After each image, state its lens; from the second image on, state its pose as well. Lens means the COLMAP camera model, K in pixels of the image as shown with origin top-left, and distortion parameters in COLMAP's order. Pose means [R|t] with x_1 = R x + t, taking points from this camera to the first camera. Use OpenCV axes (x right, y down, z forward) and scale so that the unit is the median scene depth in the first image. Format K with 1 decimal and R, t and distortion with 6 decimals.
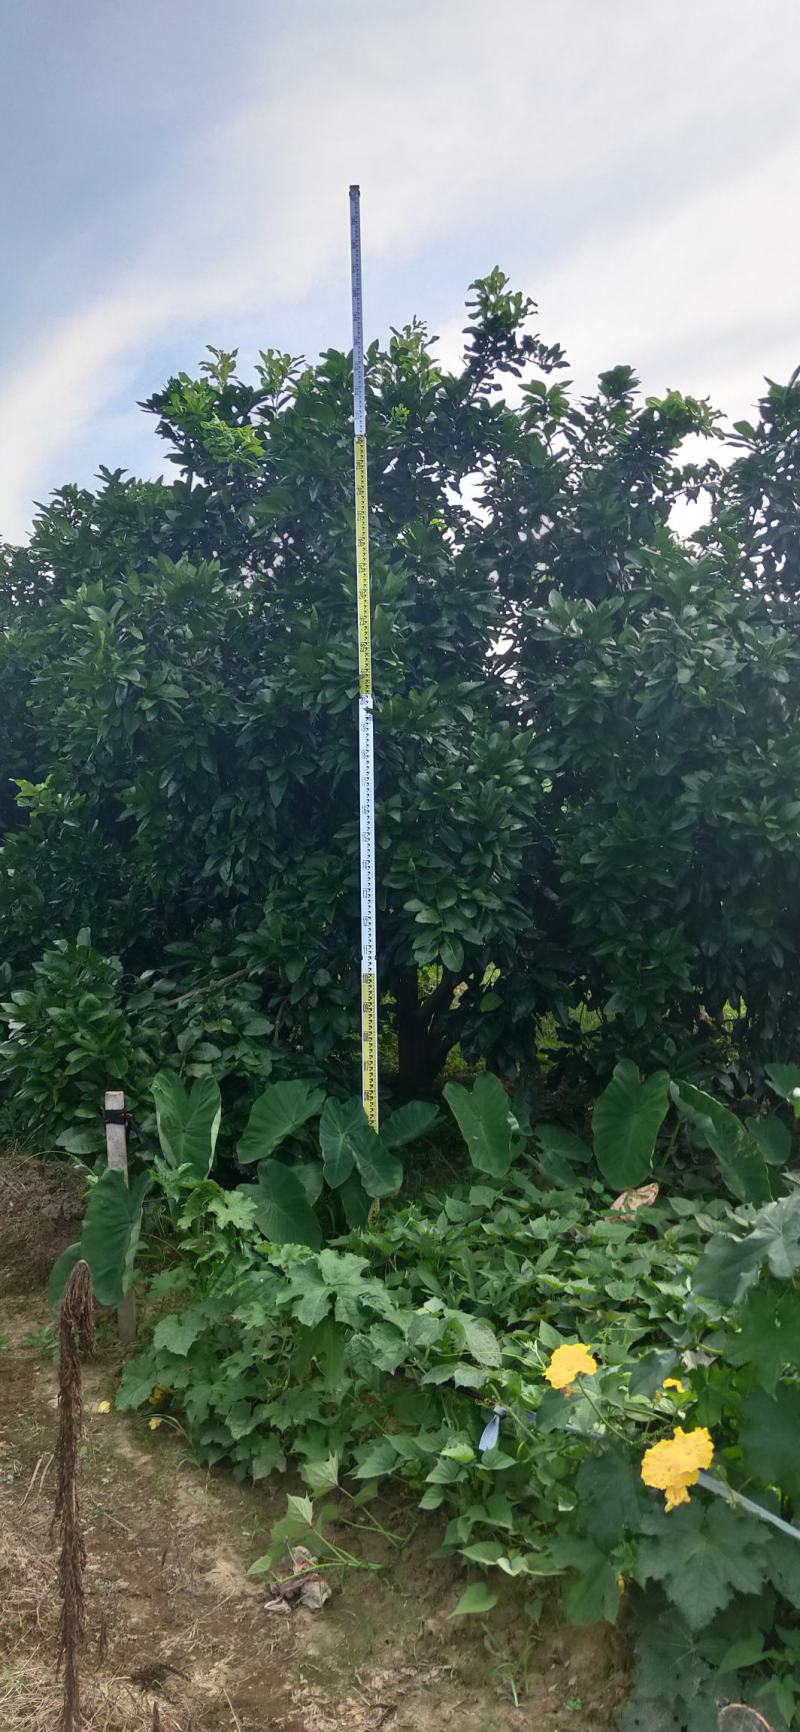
lens RADIAL K [[1280.6, 0, 454.9], [0, 1280.6, 855.0], [0, 0, 1]] dist [0.043479, -0.028603]
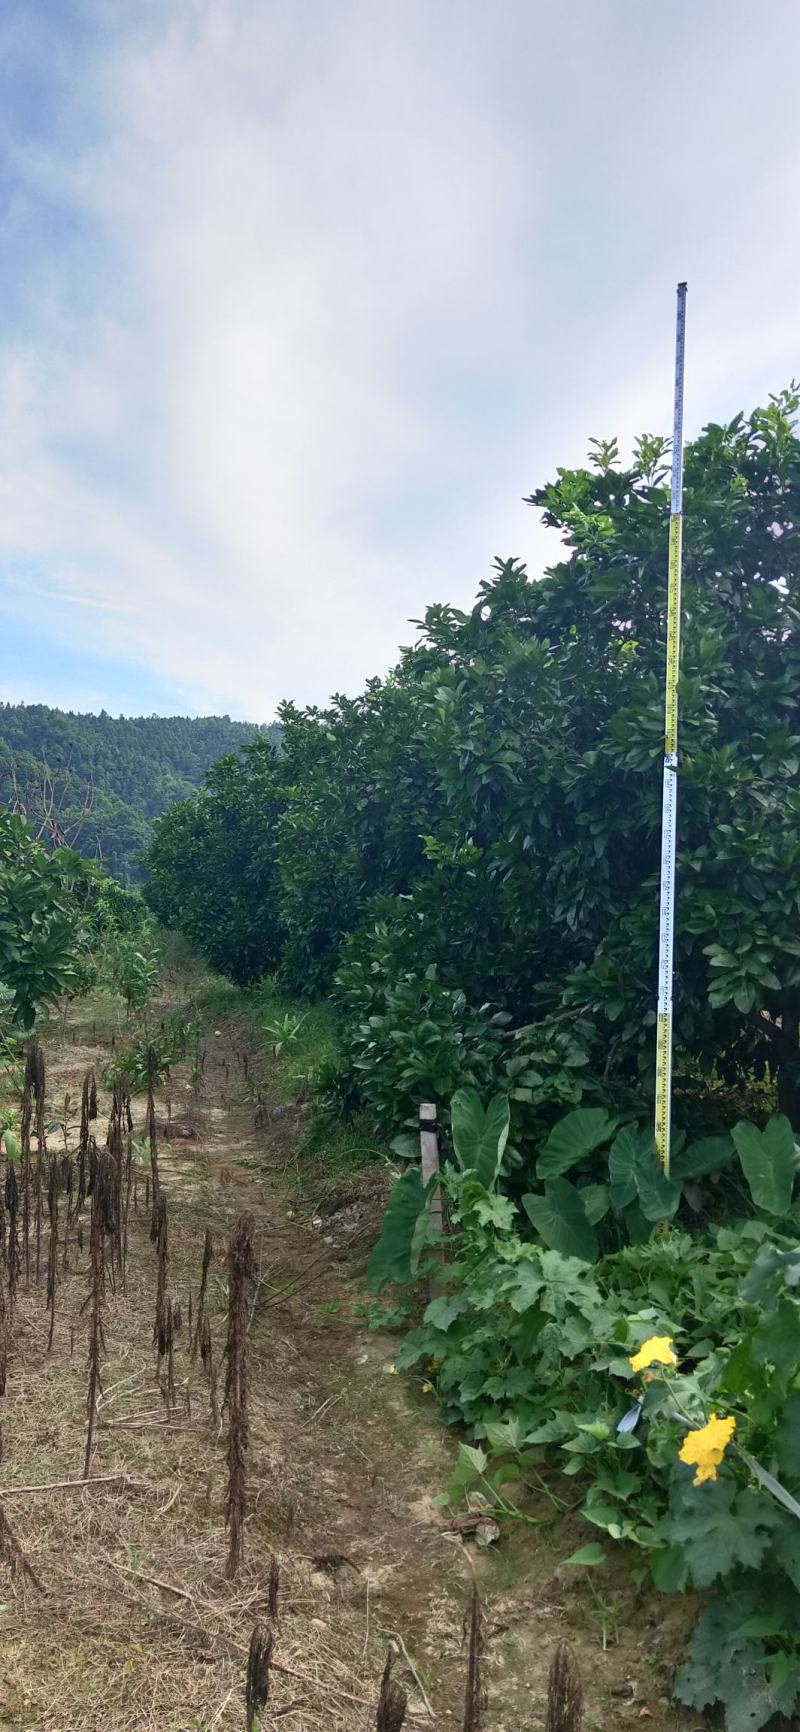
lens RADIAL K [[1280.6, 0, 454.9], [0, 1280.6, 855.0], [0, 0, 1]] dist [0.043479, -0.028603]
pose [[0.921965, -0.009380, -0.387160, 0.189794], [-0.005895, 0.999251, -0.038248, 0.002789], [0.387229, 0.037546, 0.921219, -0.061670]]
